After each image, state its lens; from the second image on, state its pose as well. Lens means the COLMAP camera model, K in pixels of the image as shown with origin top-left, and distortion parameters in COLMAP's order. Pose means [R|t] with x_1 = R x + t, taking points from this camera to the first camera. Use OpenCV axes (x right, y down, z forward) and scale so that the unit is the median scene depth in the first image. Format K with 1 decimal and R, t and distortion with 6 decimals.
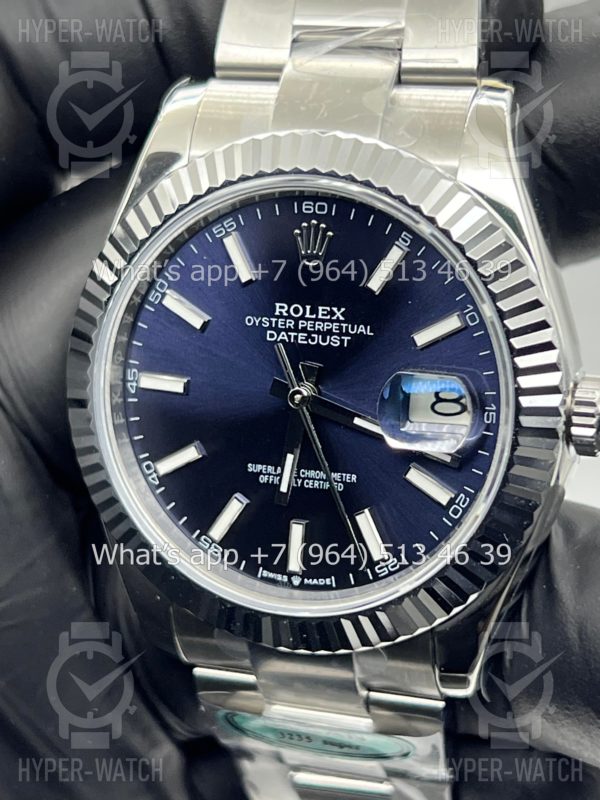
lens RADIAL K [[1841.6, 0, 300.2], [0, 1841.6, 405.3], [0, 0, 1]] dist [0.243150, 0.000000]
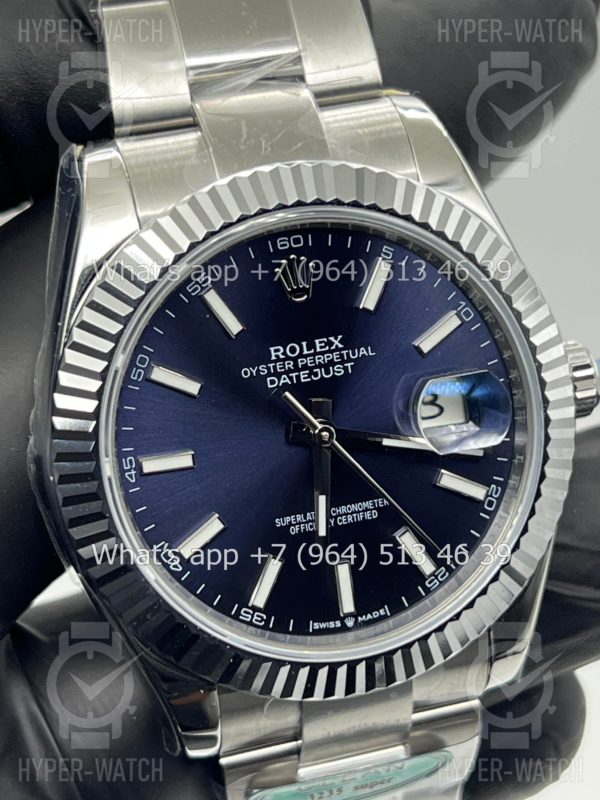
lens RADIAL K [[1841.6, 0, 296.4], [0, 1841.6, 403.5], [0, 0, 1]] dist [0.243150, 0.000000]
pose [[0.832447, -0.238676, 0.500065, -0.488956], [0.263024, 0.964527, 0.022509, -0.045348], [-0.487698, 0.112792, 0.865695, 0.163797]]
